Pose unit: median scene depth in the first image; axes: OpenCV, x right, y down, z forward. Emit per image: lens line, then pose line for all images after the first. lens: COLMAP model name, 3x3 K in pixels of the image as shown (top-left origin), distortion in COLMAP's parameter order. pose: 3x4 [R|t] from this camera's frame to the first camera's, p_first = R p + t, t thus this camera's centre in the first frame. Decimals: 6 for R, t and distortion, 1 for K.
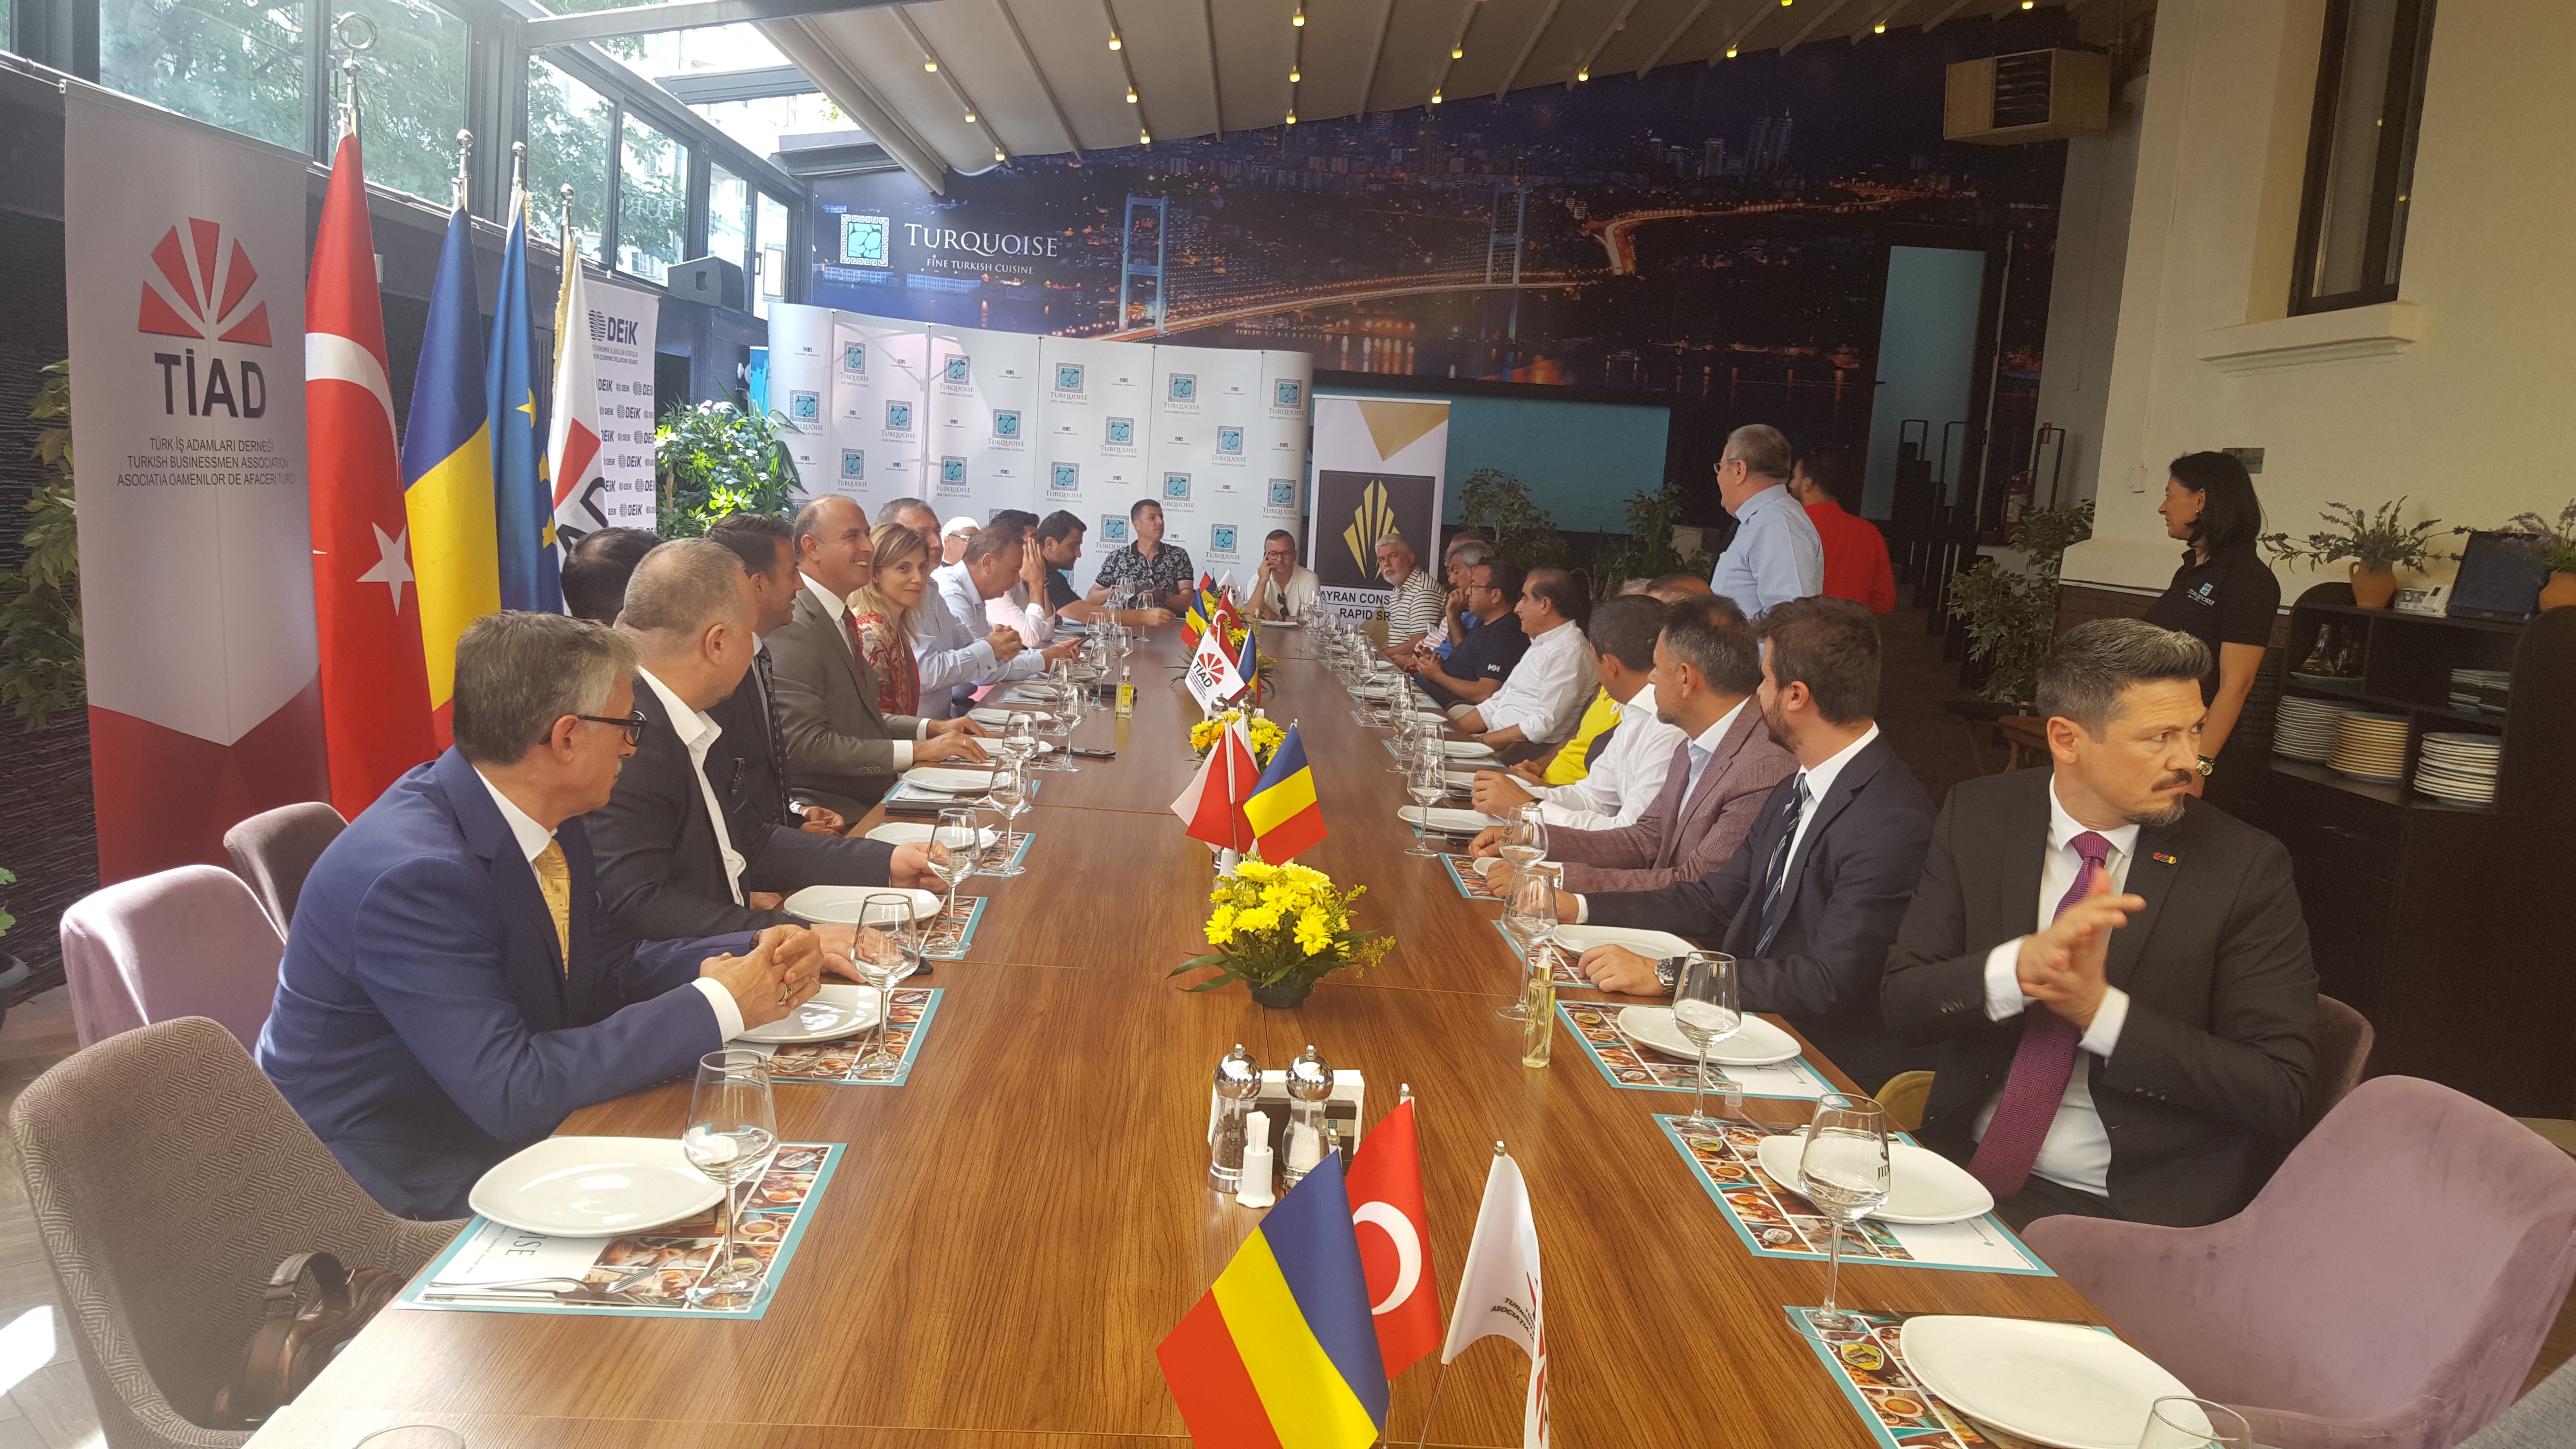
lens RADIAL K [[1971.7, 0, 1280.7], [0, 1971.7, 726.0], [0, 0, 1]] dist [0.145089, -0.282048]
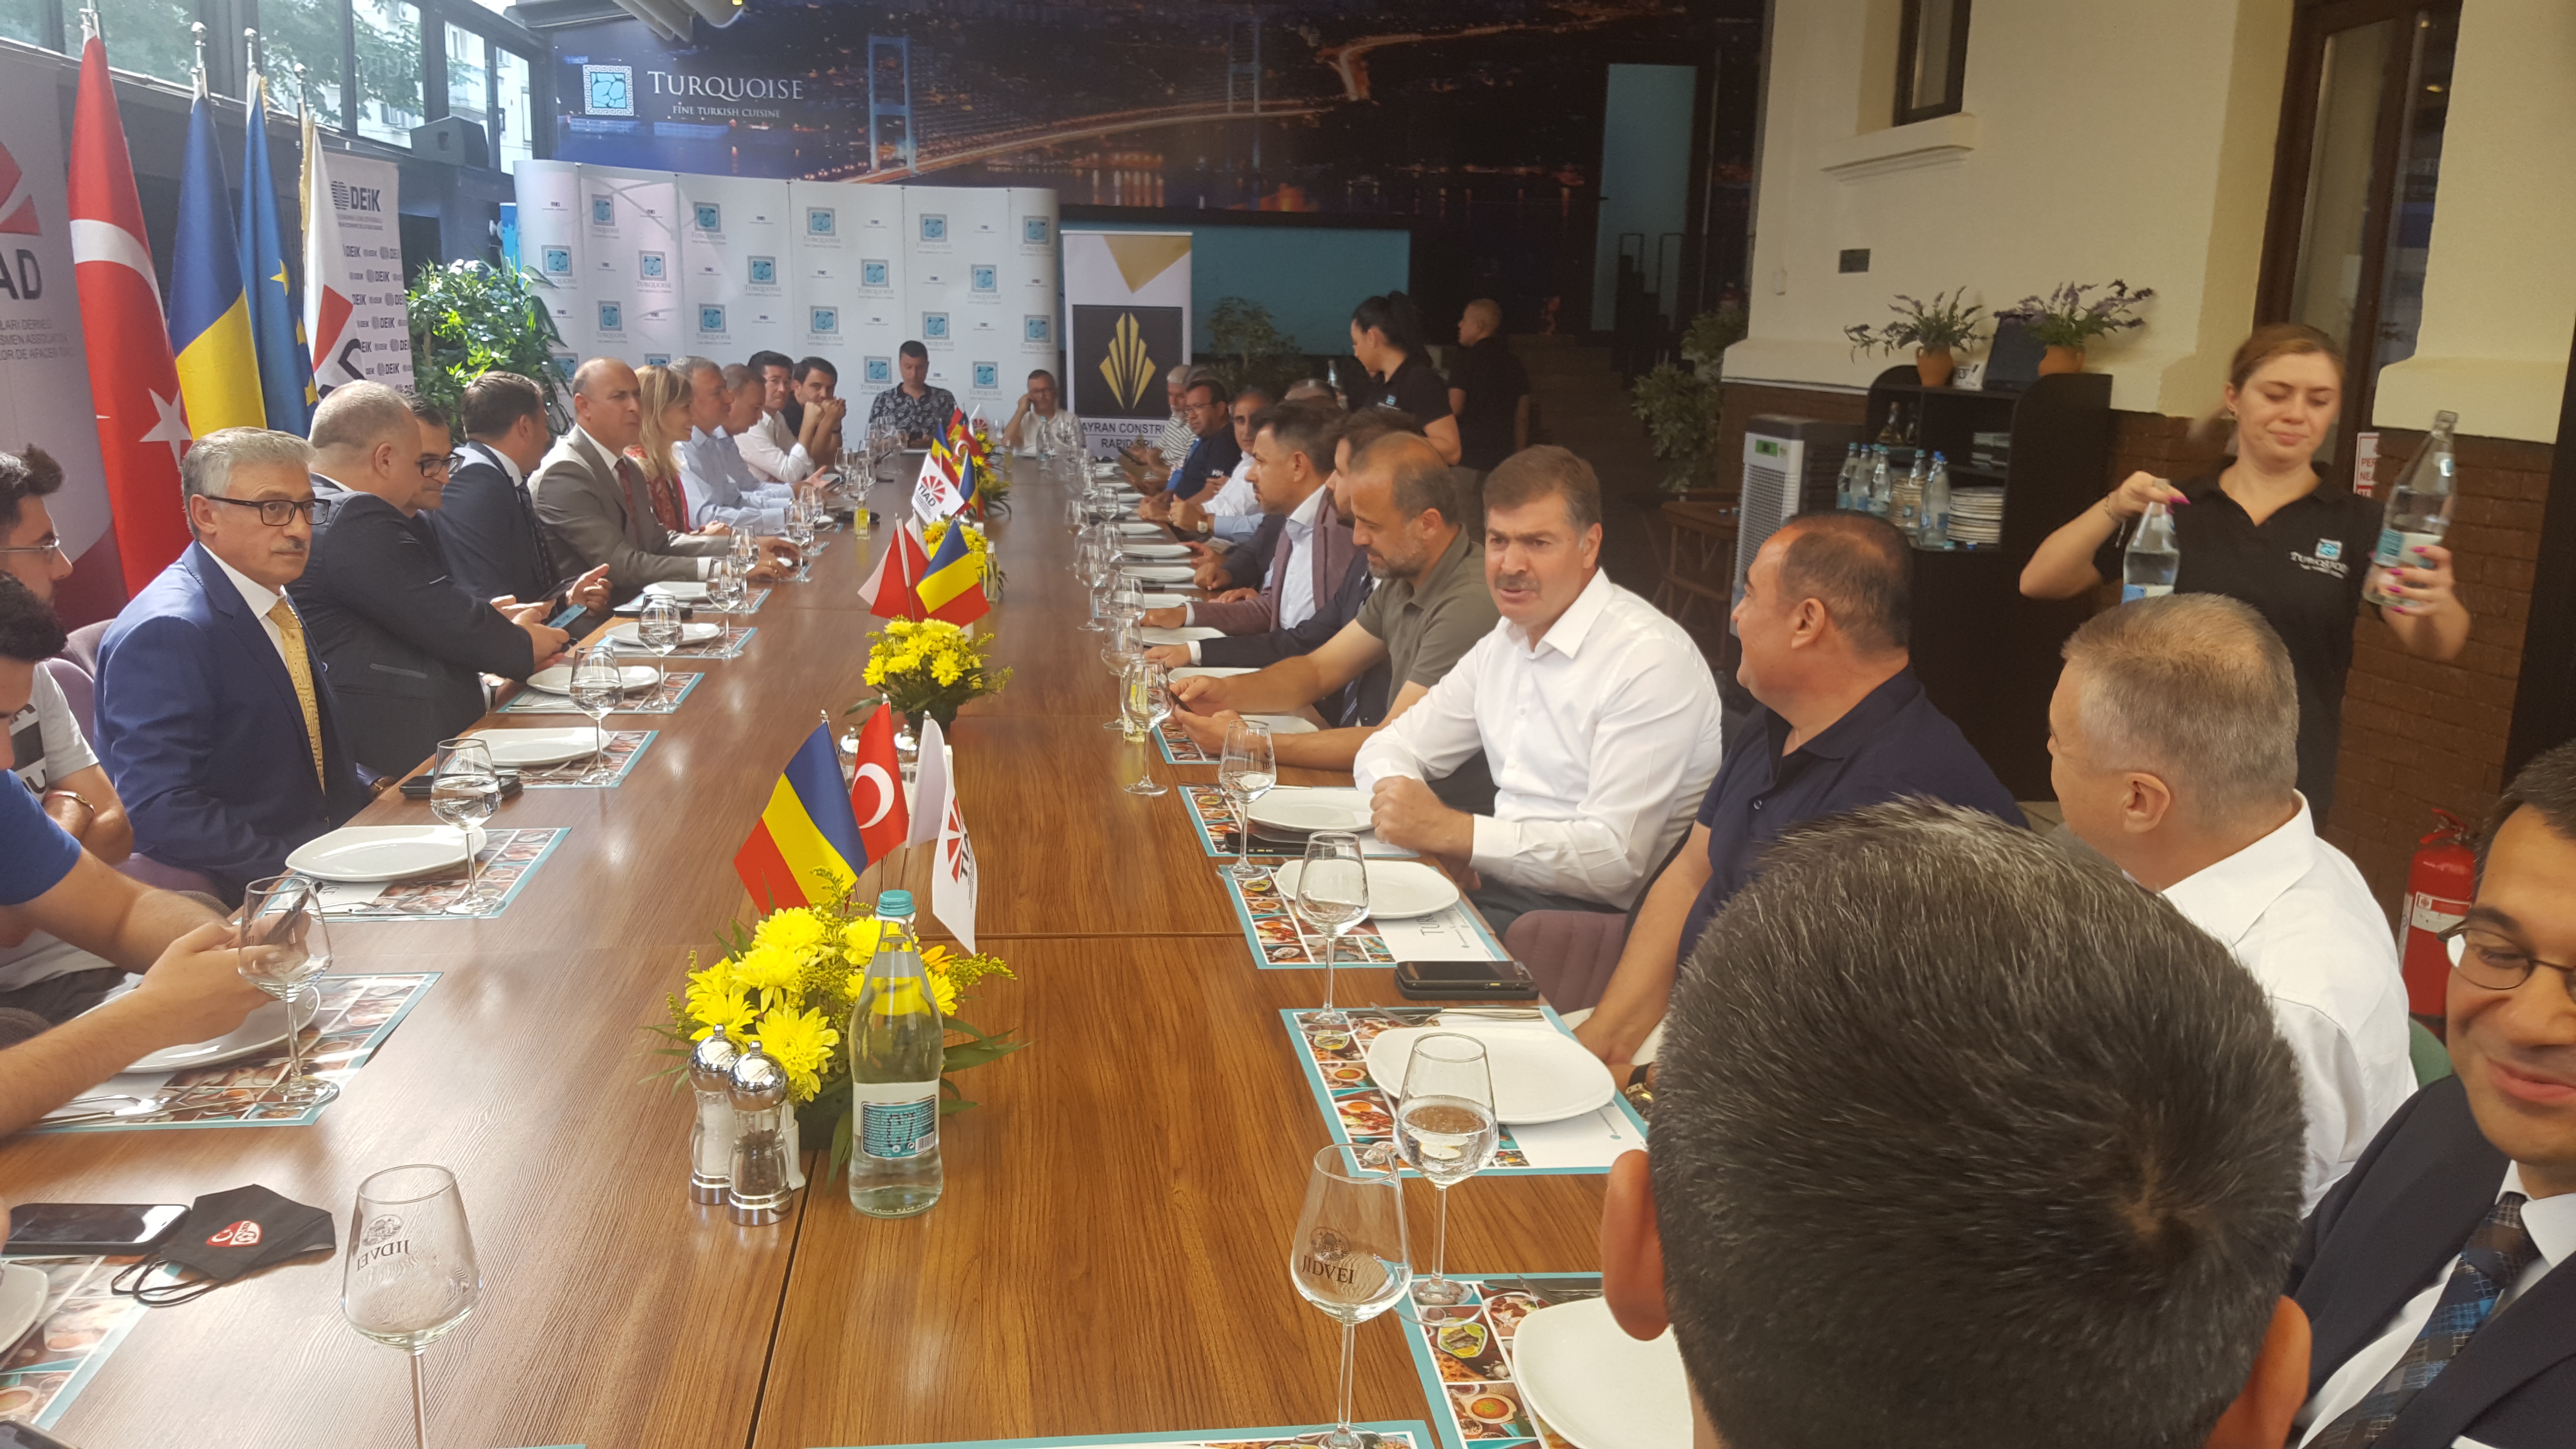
lens RADIAL K [[2055.7, 0, 1295.4], [0, 2055.7, 778.1], [0, 0, 1]] dist [0.132128, -0.249182]
pose [[0.995796, -0.059280, 0.069832, 0.045180], [0.052258, 0.993773, 0.098411, 0.016764], [-0.075231, -0.094348, 0.992693, -0.111731]]
